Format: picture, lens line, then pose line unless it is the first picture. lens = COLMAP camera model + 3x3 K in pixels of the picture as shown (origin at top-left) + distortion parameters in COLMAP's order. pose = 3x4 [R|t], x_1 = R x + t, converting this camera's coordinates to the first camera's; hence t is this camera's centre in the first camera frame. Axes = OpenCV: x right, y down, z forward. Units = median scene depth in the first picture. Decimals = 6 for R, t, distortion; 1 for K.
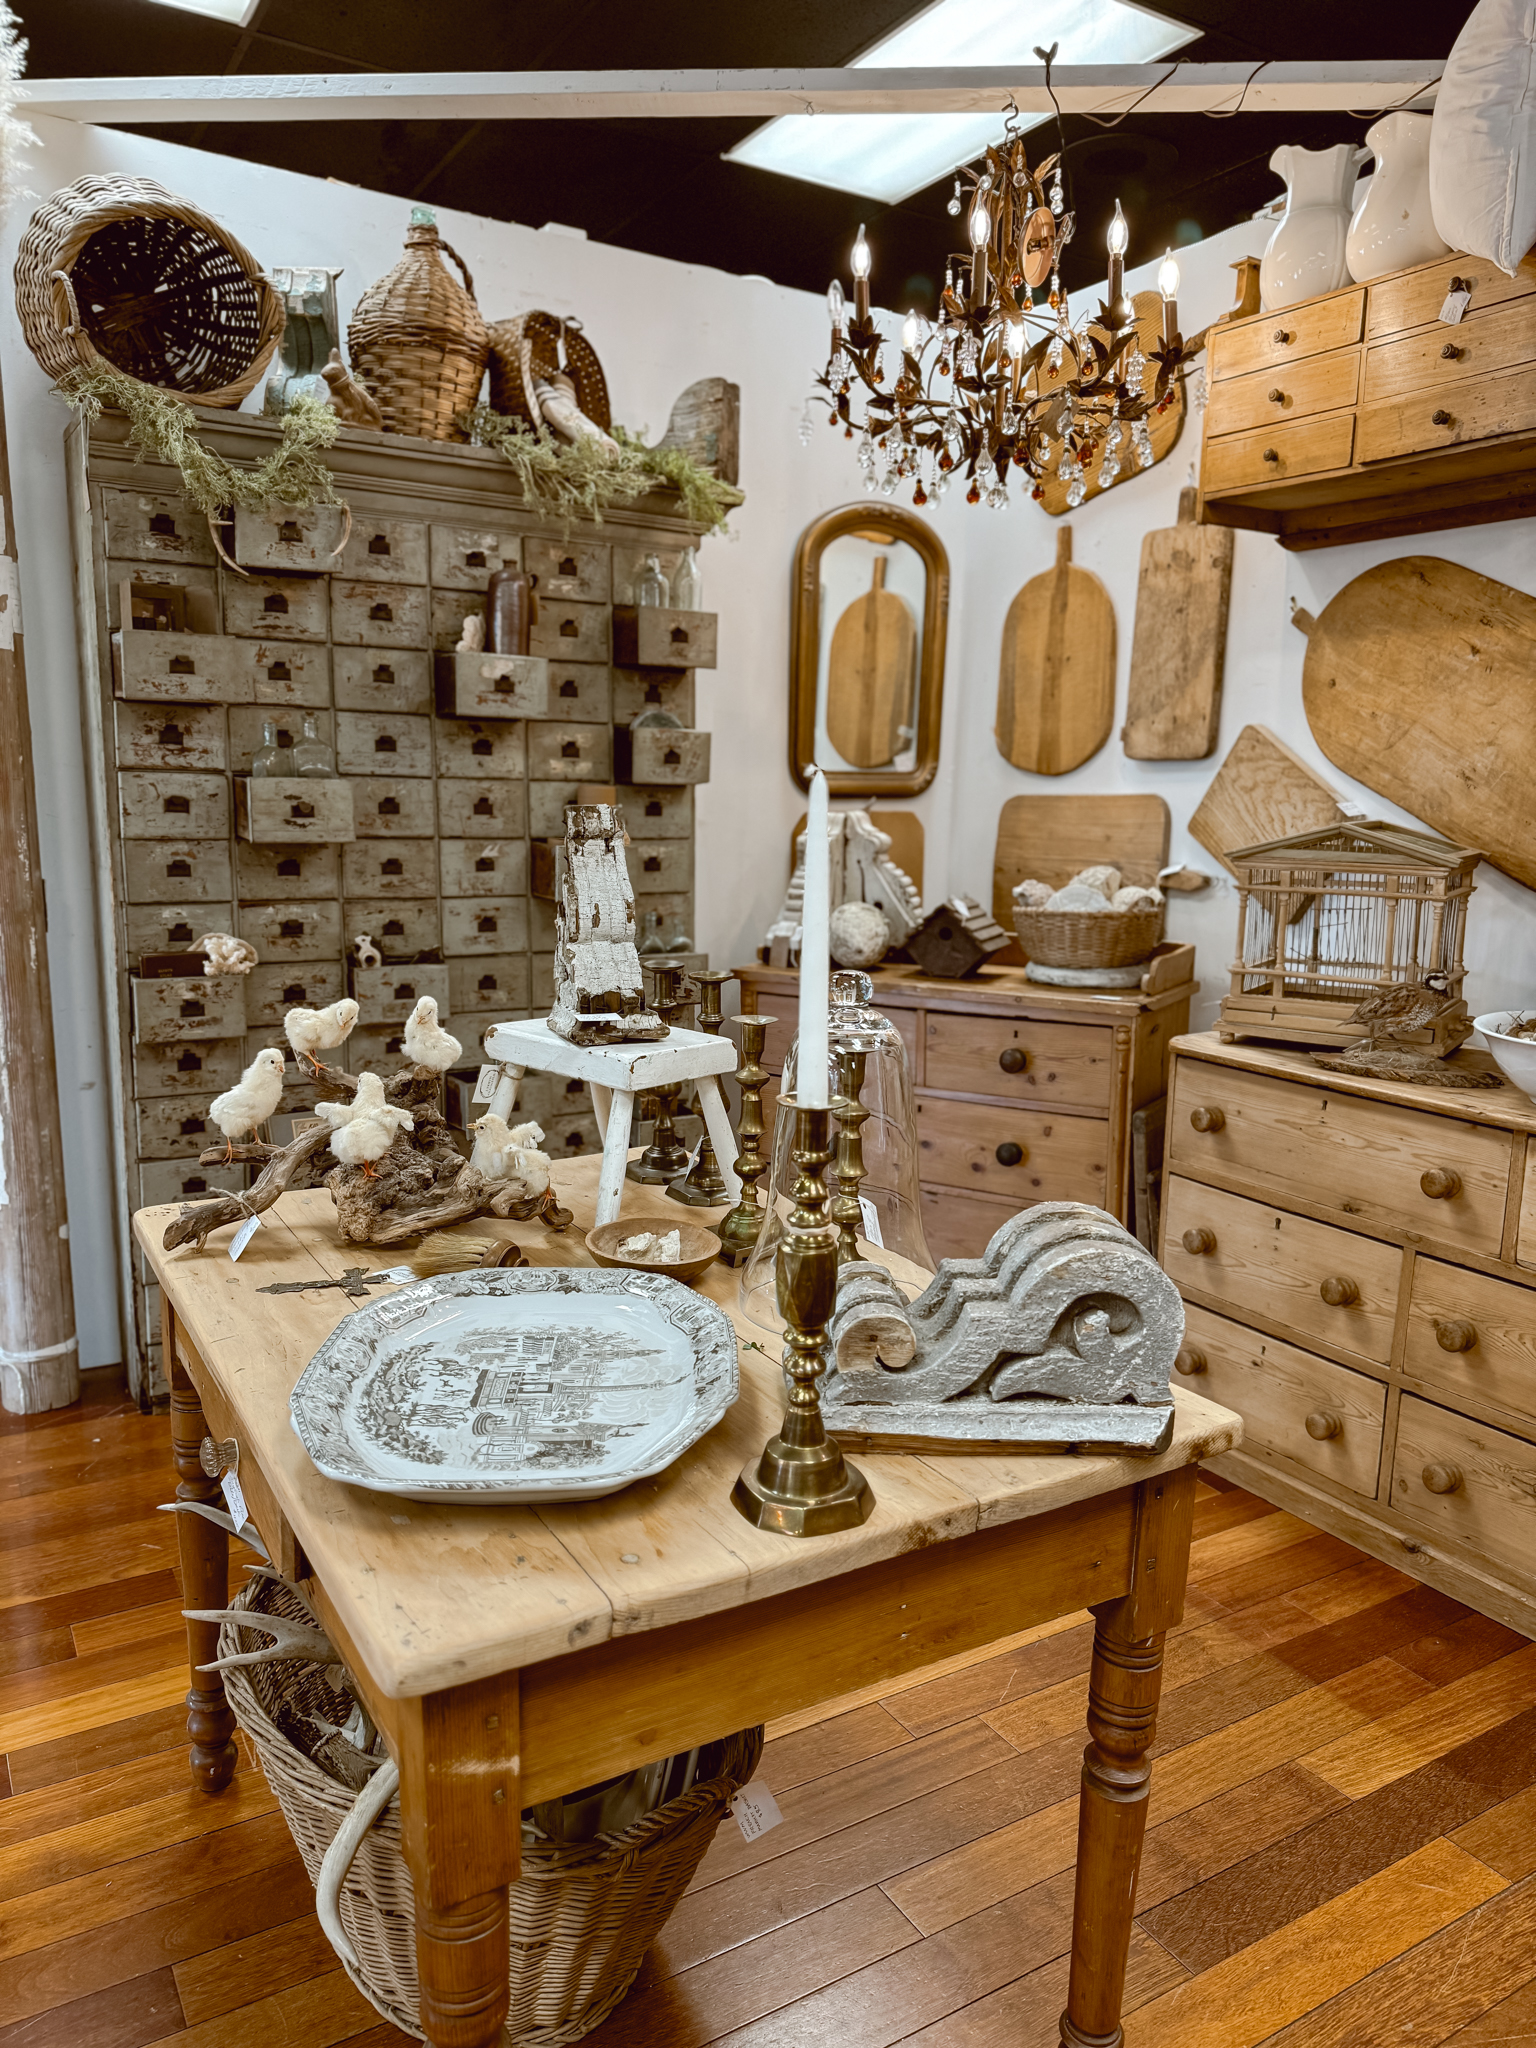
lens RADIAL K [[1442.9, 0, 768.8], [0, 1442.9, 1033.7], [0, 0, 1]] dist [-0.007230, -0.004522]
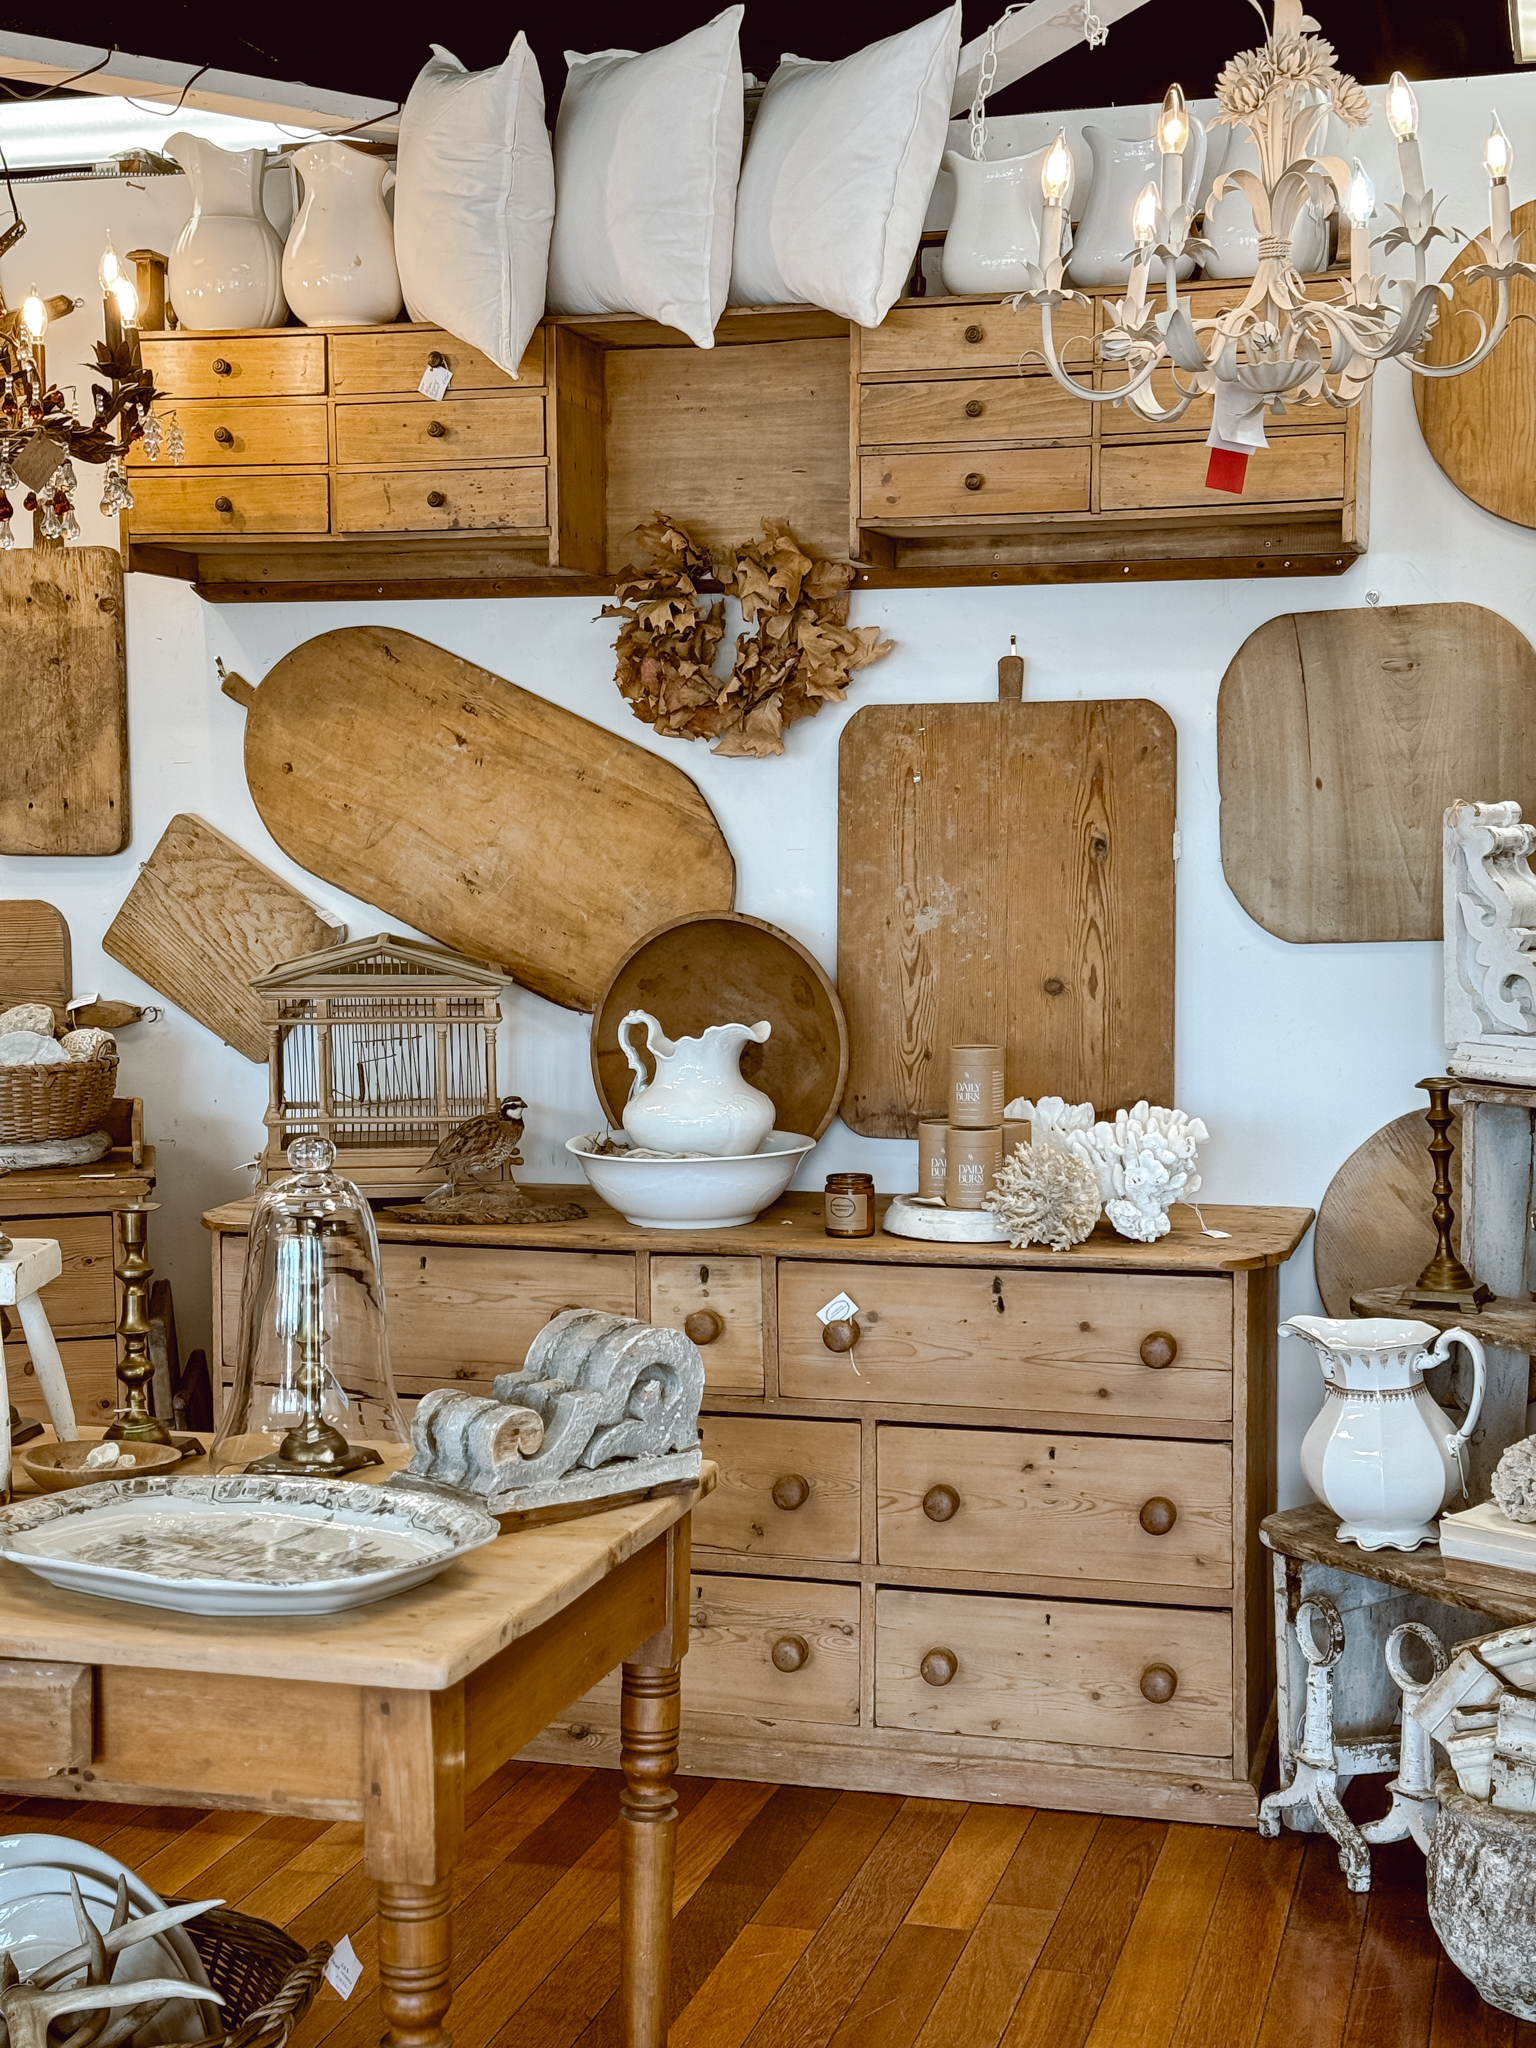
lens RADIAL K [[2773.4, 0, 769.9], [0, 2773.4, 1052.9], [0, 0, 1]] dist [0.102763, -0.012003]
pose [[0.727696, -0.079175, 0.681315, -0.557265], [0.130610, 0.991135, -0.024323, -0.007653], [-0.673350, 0.106686, 0.731586, -0.366607]]
